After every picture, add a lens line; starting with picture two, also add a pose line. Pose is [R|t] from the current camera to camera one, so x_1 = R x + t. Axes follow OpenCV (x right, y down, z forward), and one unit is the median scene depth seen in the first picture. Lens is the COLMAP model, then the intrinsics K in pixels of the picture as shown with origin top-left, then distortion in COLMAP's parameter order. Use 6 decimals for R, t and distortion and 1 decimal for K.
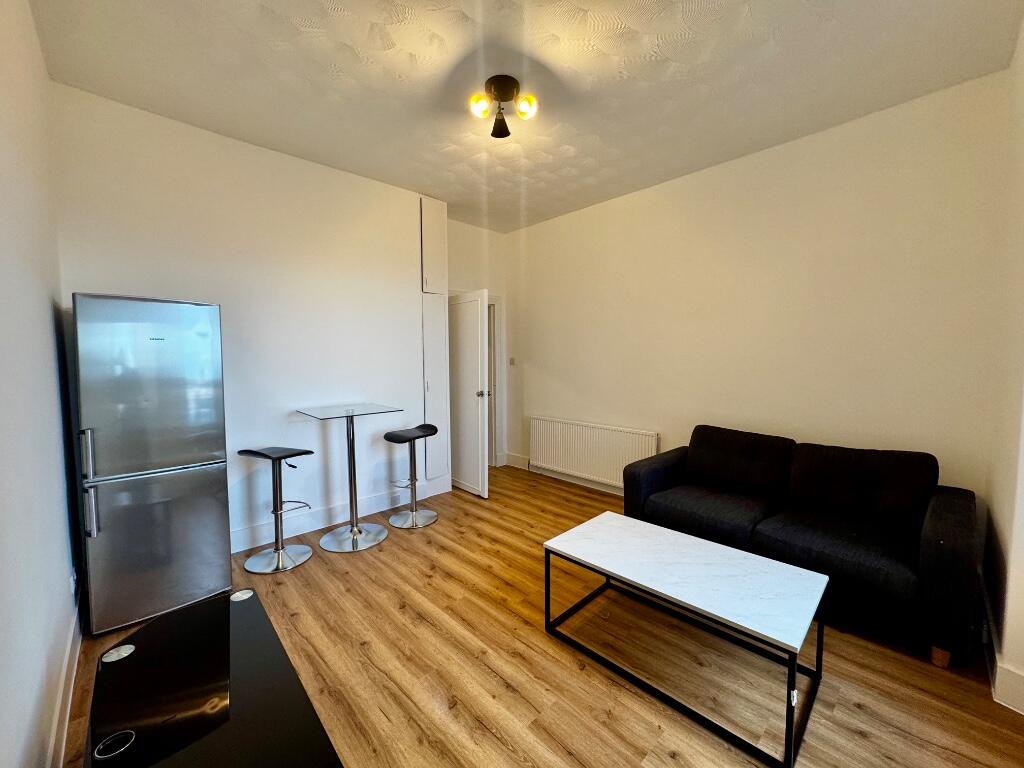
lens RADIAL K [[406.8, 0, 512.2], [0, 406.8, 382.0], [0, 0, 1]] dist [-0.002701, -0.000254]
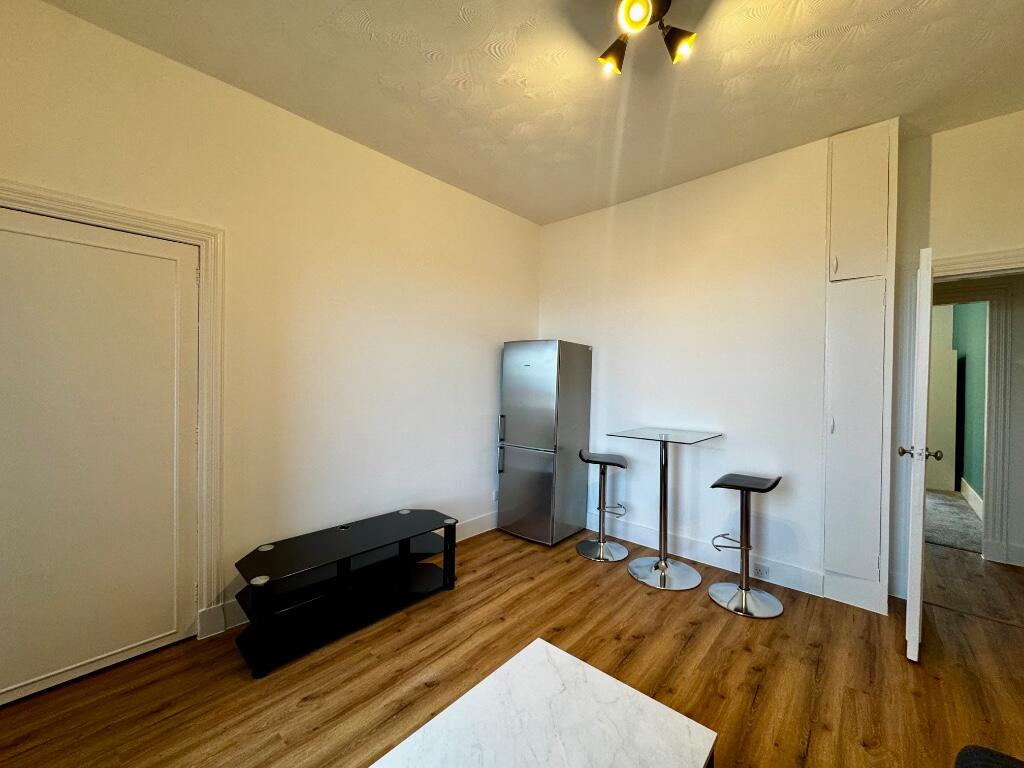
lens RADIAL K [[406.8, 0, 511.8], [0, 406.8, 383.0], [0, 0, 1]] dist [-0.002701, -0.000254]
pose [[0.067753, 0.019270, -0.997516, 0.651593], [-0.072009, 0.997300, 0.014375, -0.048000], [0.995100, 0.070856, 0.068958, 0.728394]]
